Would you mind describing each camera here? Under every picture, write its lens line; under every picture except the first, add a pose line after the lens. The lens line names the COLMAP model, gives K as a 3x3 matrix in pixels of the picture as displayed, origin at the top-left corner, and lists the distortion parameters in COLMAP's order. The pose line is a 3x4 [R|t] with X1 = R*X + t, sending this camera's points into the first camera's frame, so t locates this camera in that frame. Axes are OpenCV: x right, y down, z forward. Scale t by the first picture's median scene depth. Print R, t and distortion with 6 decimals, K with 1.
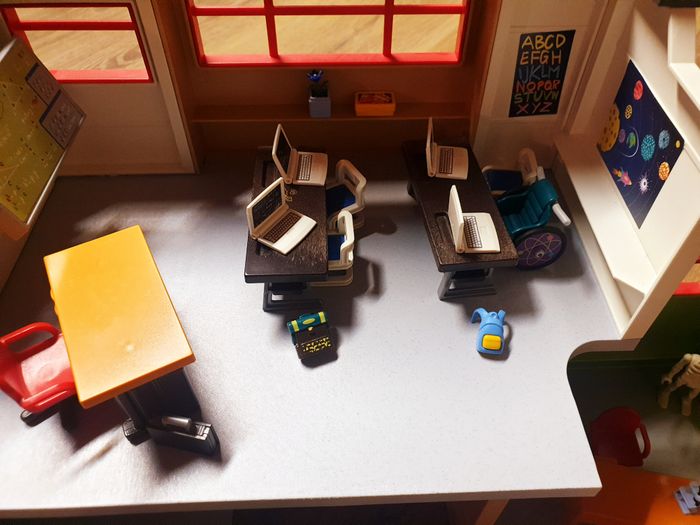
lens RADIAL K [[576.8, 0, 350.0], [0, 576.8, 262.5], [0, 0, 1]] dist [-0.006003, 0.005968]
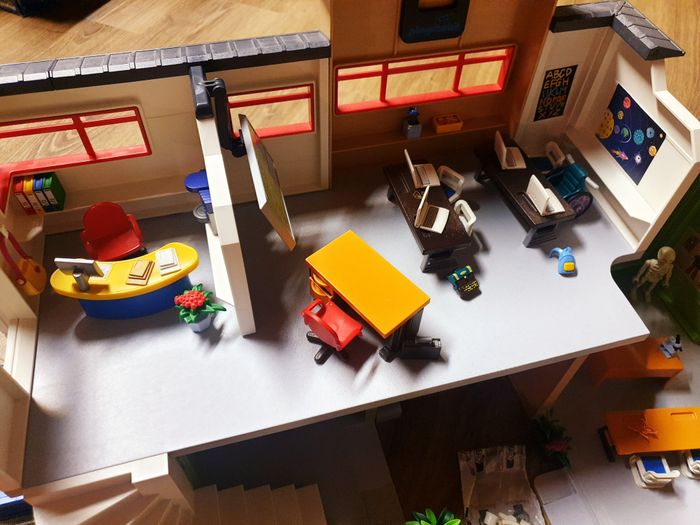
lens RADIAL K [[576.8, 0, 350.0], [0, 576.8, 262.5], [0, 0, 1]] dist [-0.006003, 0.005968]
pose [[0.972177, -0.166069, 0.165208, -0.566306], [0.157942, 0.985546, 0.061264, -0.065646], [-0.172994, -0.033466, 0.984354, -0.462196]]
